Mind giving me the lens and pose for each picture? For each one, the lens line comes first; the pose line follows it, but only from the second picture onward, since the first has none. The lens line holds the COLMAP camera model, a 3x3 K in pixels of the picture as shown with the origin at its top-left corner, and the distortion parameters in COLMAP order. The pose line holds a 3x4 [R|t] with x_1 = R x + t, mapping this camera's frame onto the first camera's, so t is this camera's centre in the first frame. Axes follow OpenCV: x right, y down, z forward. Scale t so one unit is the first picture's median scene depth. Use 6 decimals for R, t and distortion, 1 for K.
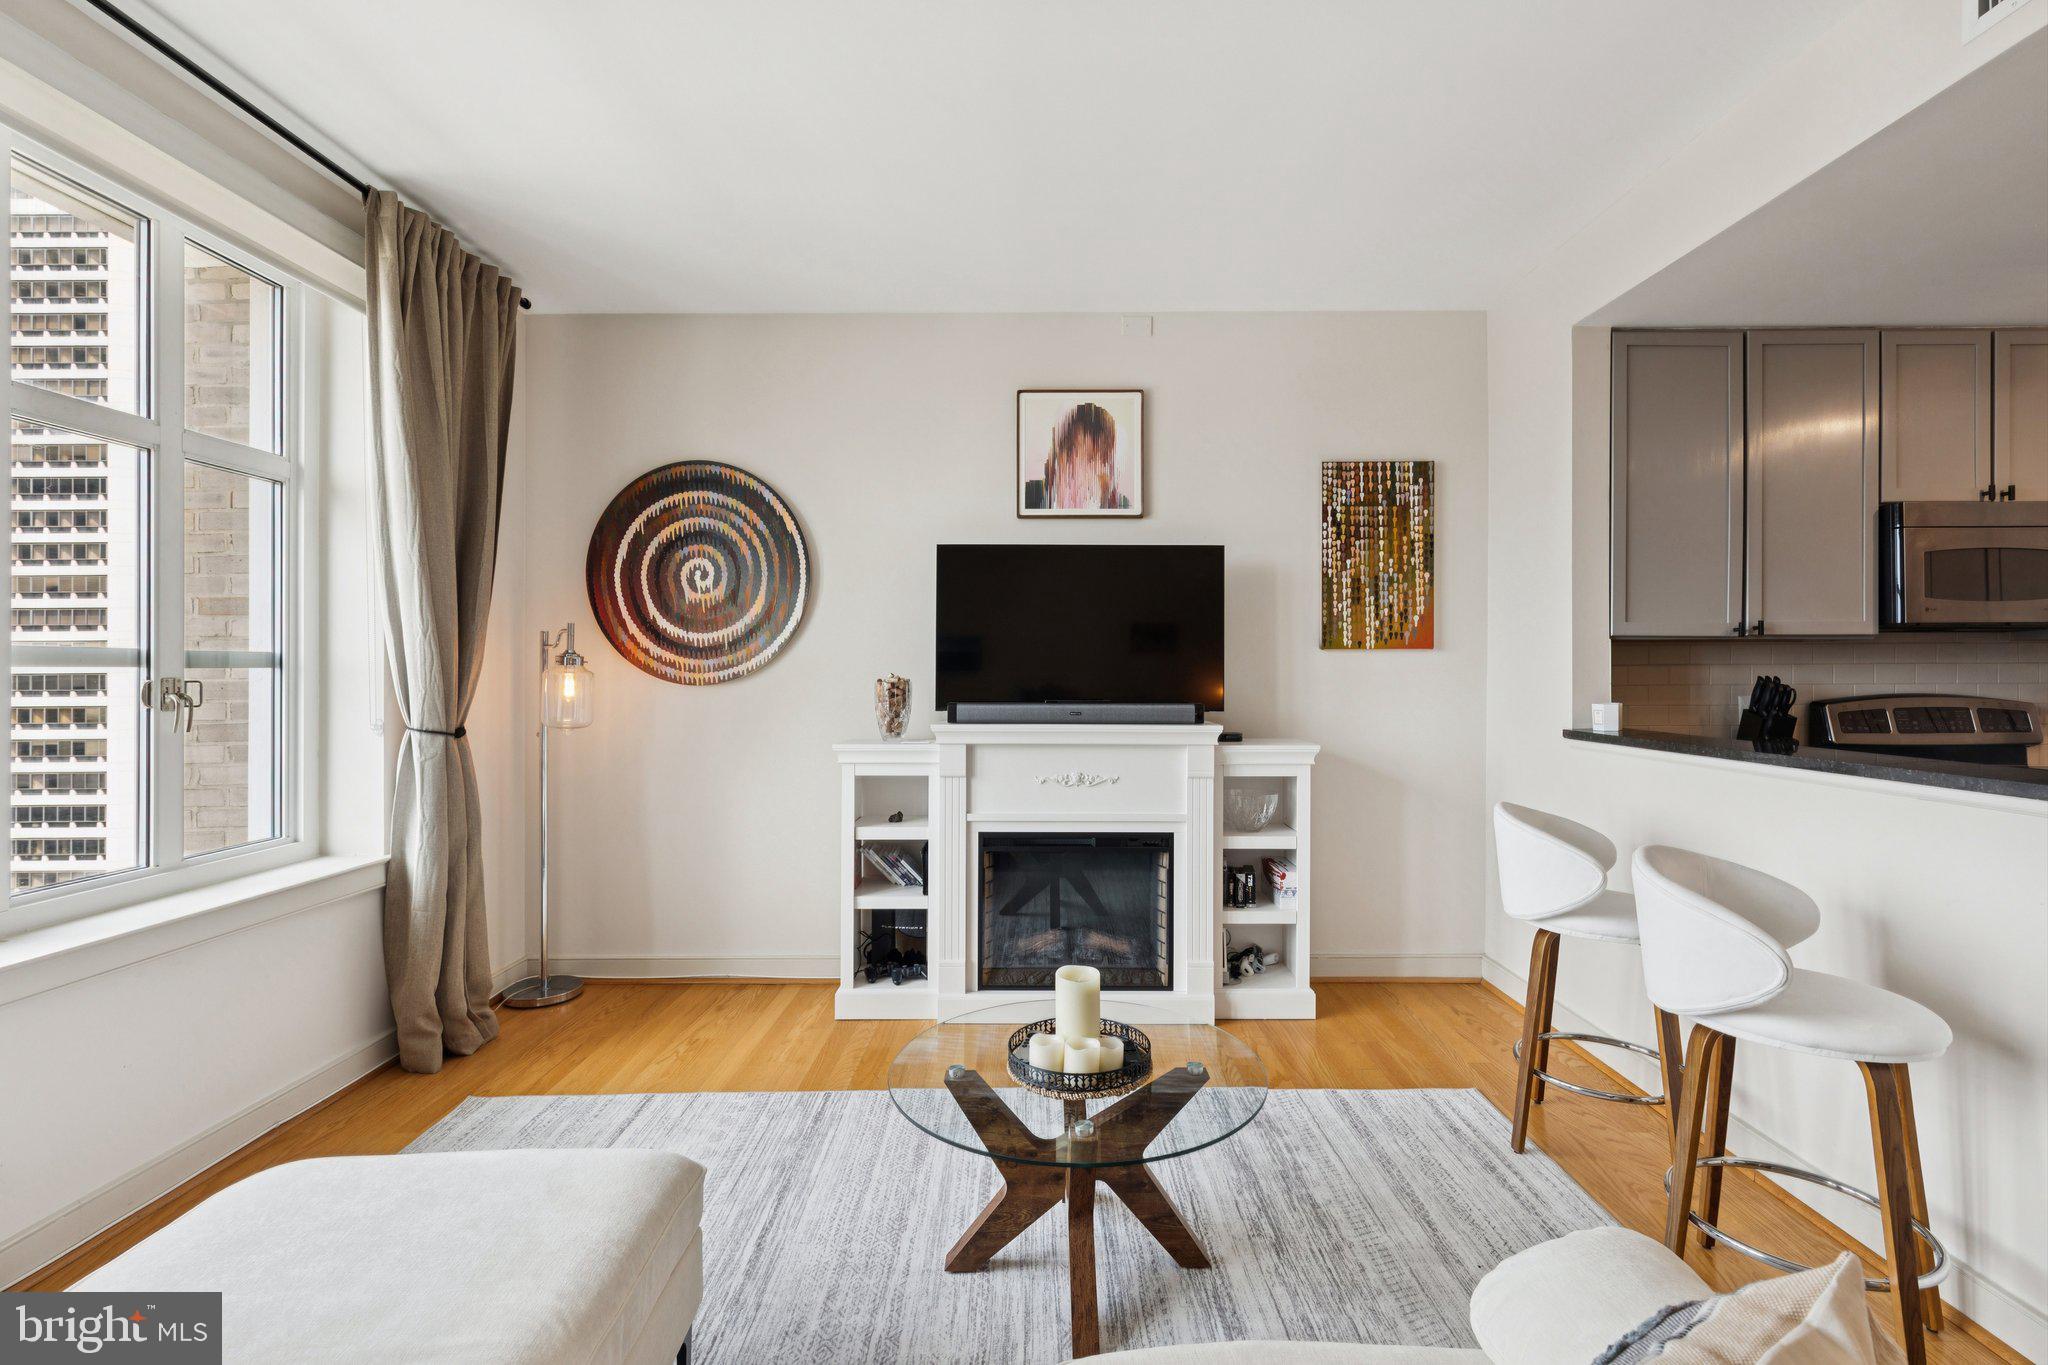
lens RADIAL K [[936.5, 0, 1036.2], [0, 936.5, 669.7], [0, 0, 1]] dist [0.006146, -0.000469]
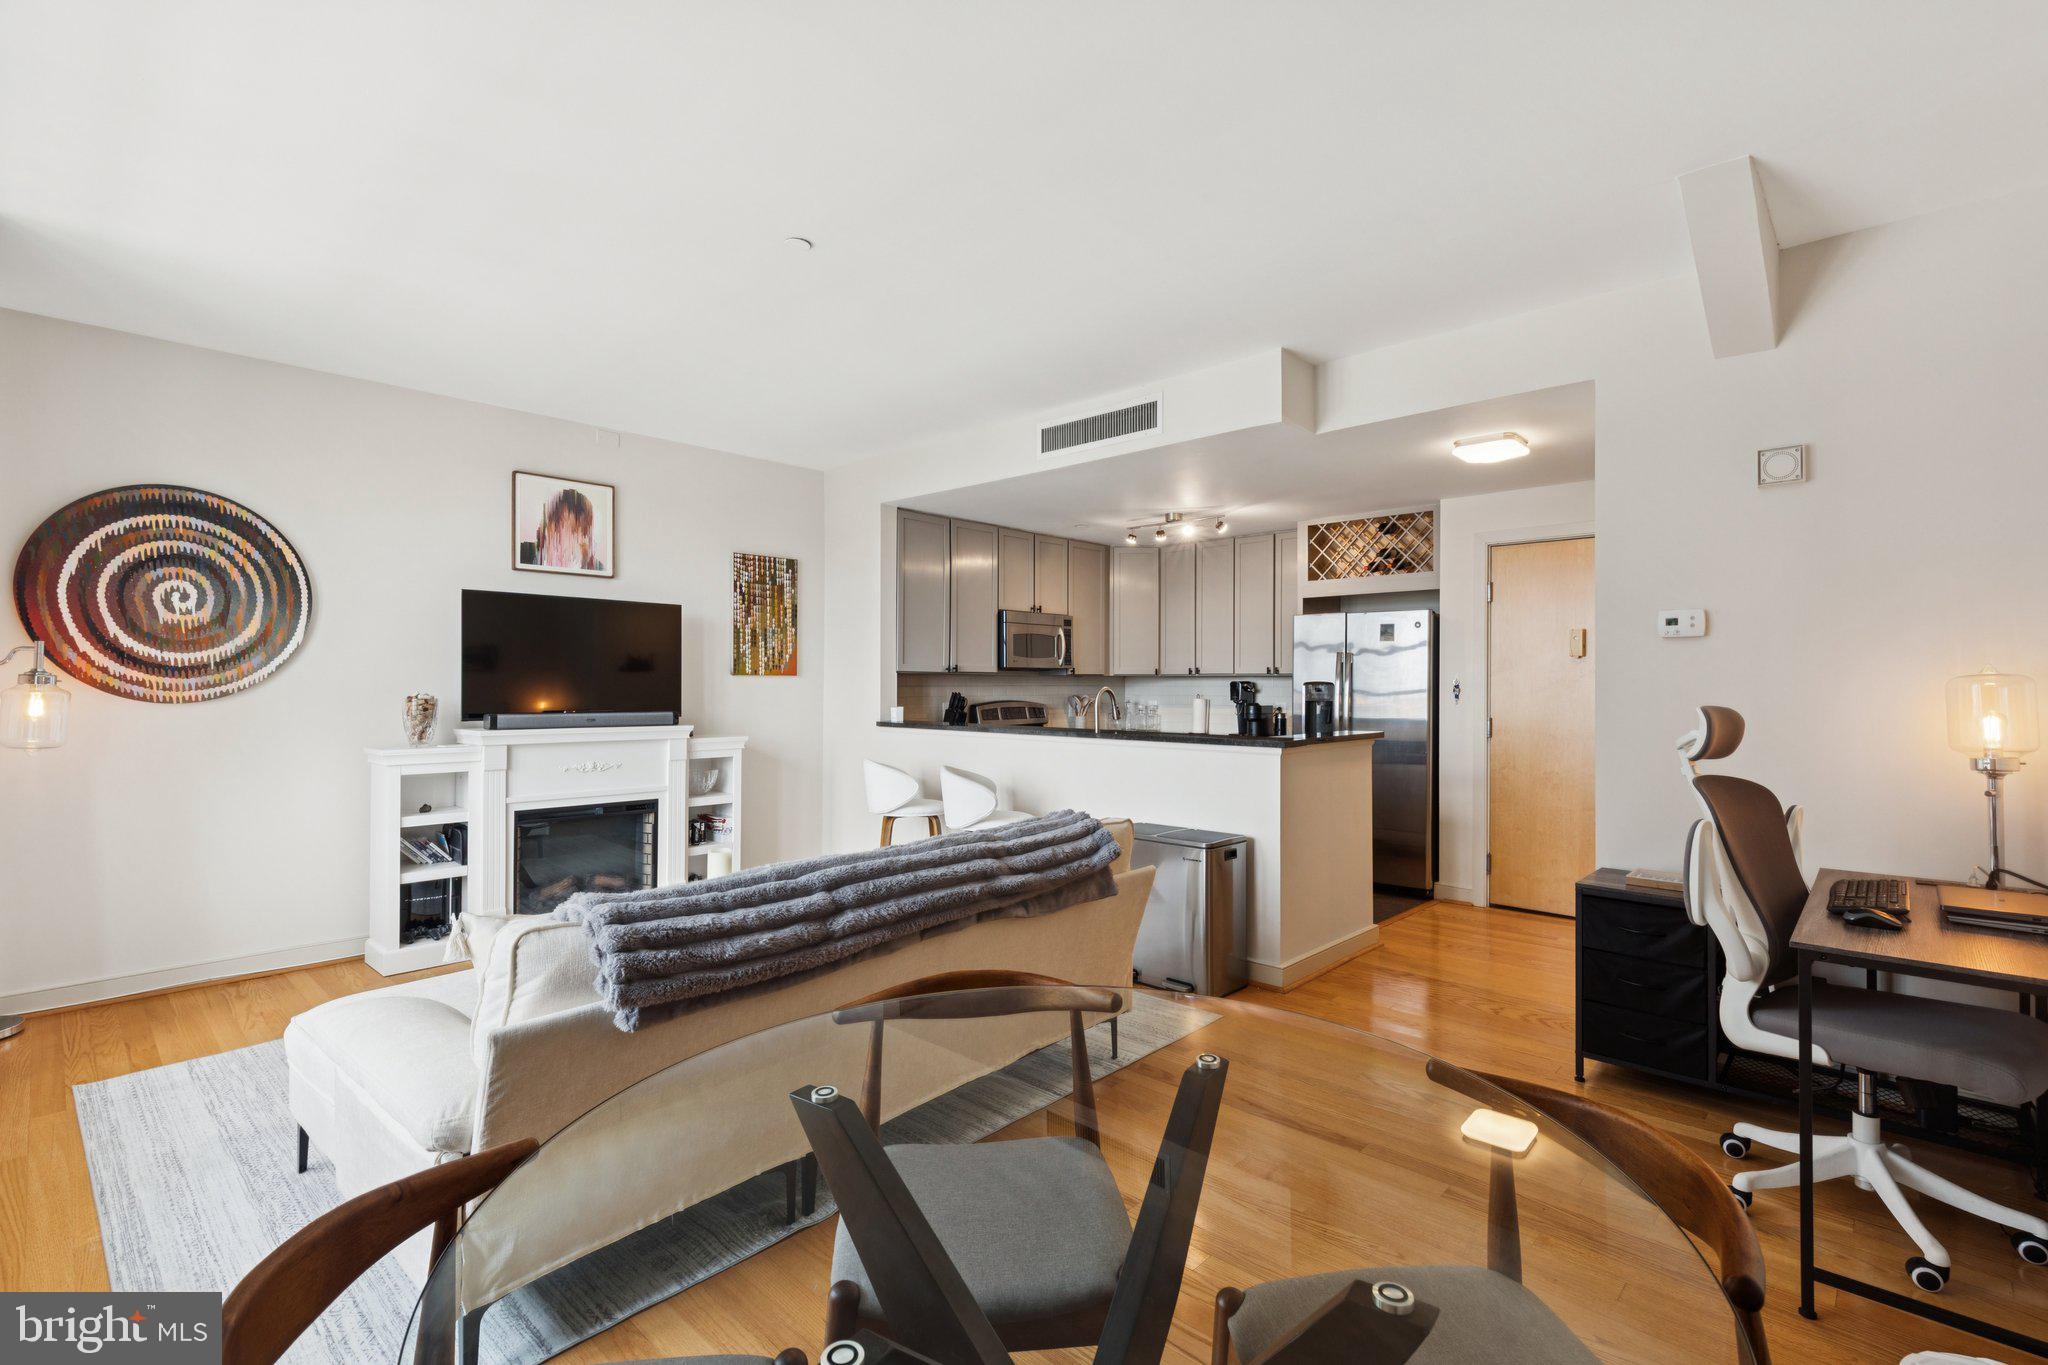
lens RADIAL K [[933.1, 0, 1035.0], [0, 933.1, 689.3], [0, 0, 1]] dist [0.009221, -0.000654]
pose [[0.681615, -0.000308, 0.731711, -0.475722], [-0.004101, 0.999983, 0.004241, -0.007176], [-0.731699, -0.005892, 0.681602, -0.400189]]
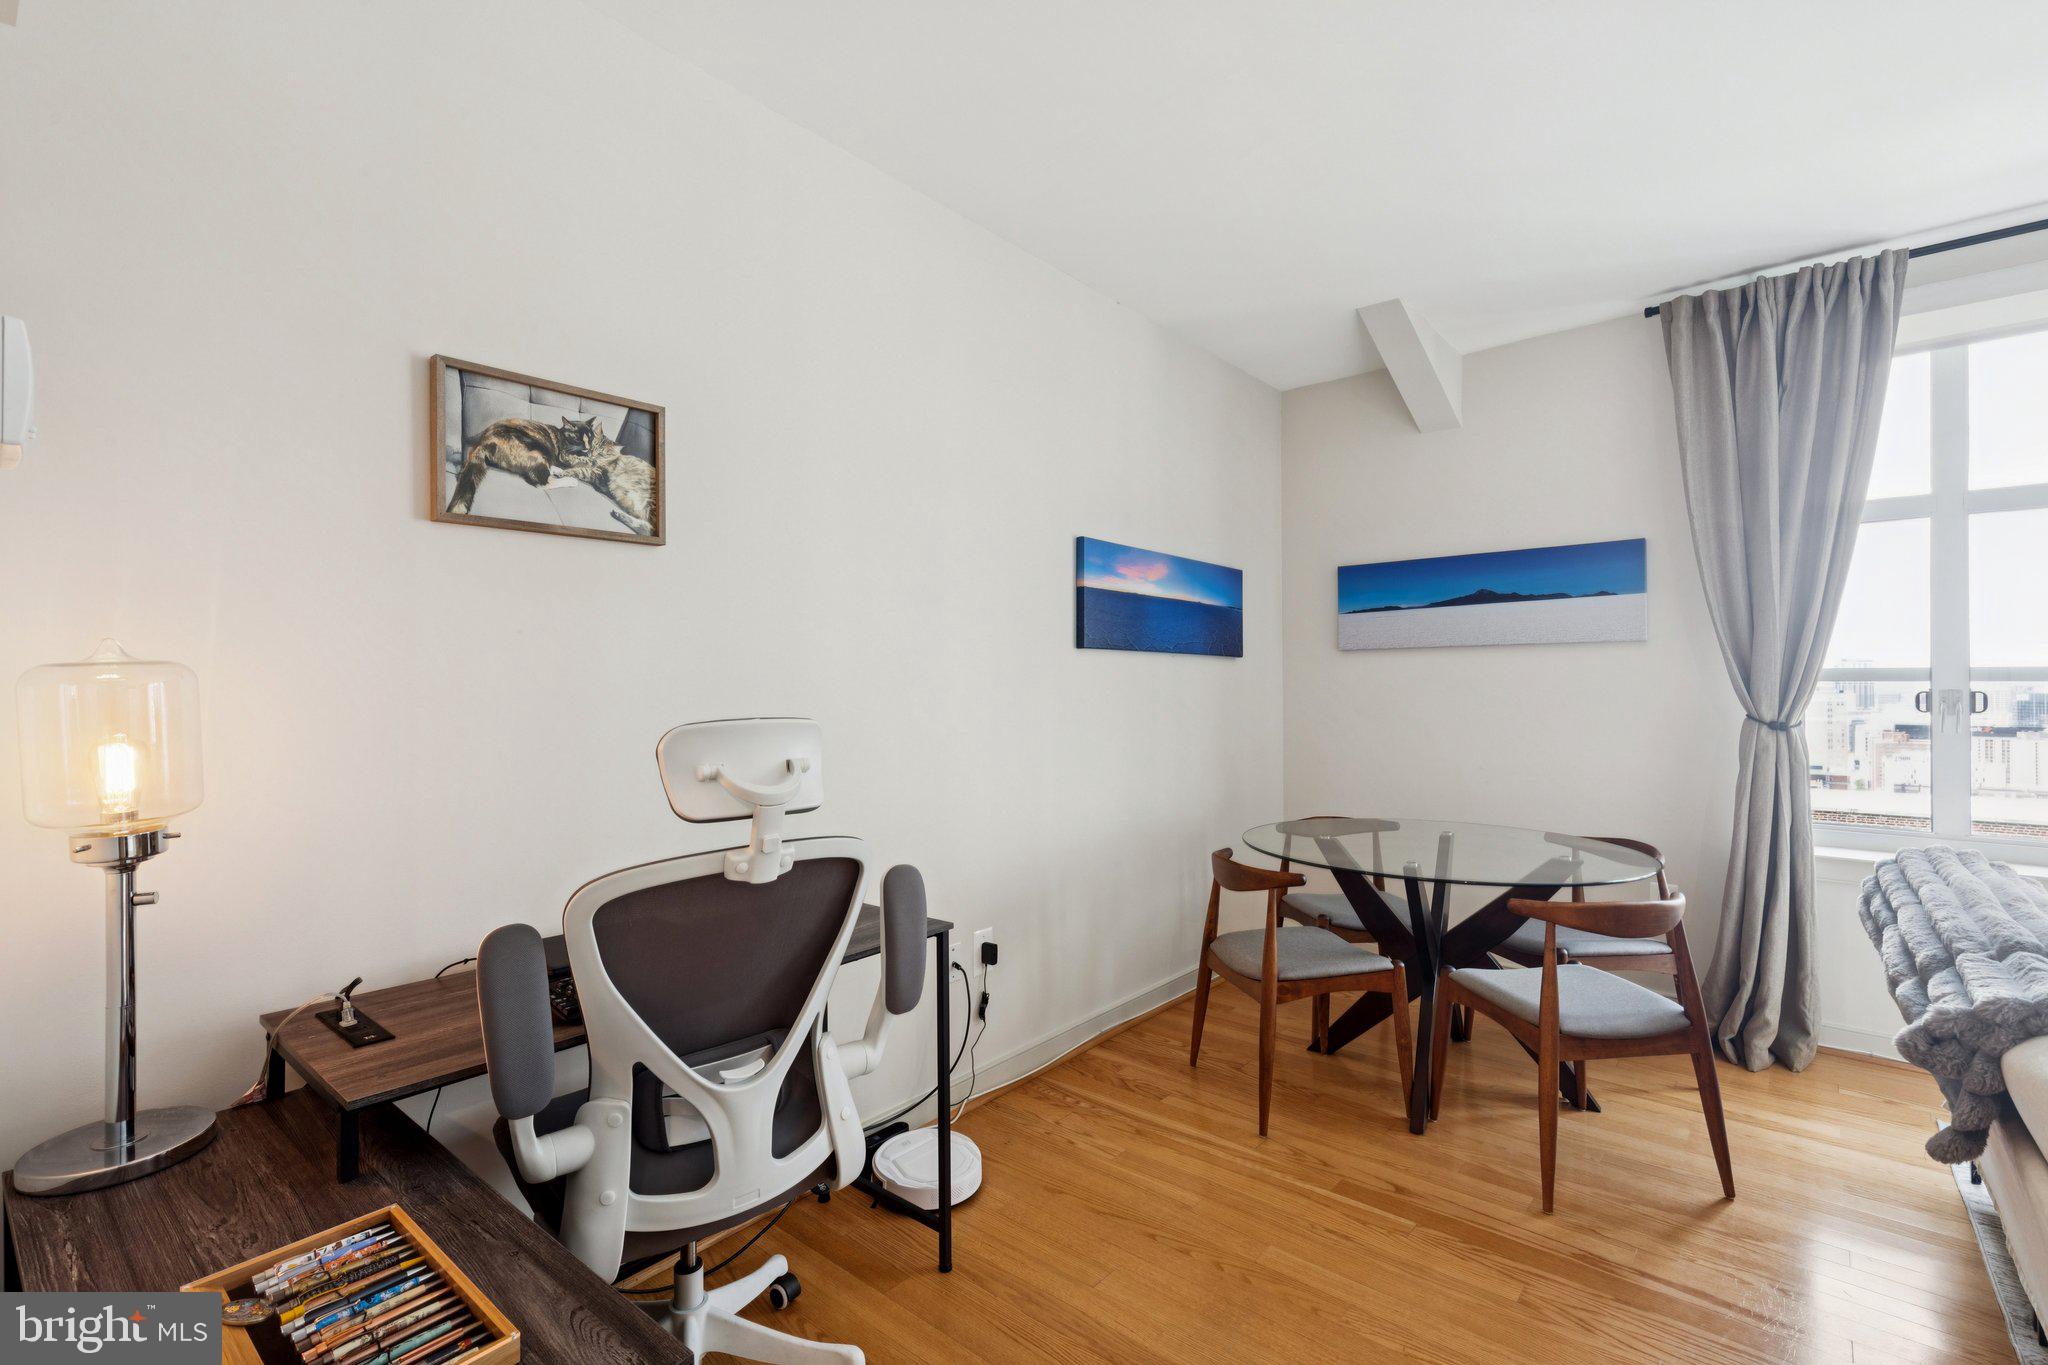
lens RADIAL K [[908.4, 0, 1012.3], [0, 908.4, 673.9], [0, 0, 1]] dist [0.001415, -0.000641]
pose [[-0.655191, -0.003143, -0.755456, 0.556417], [0.005338, 0.999947, -0.008789, -0.008615], [0.755444, -0.009791, -0.655140, 0.024702]]
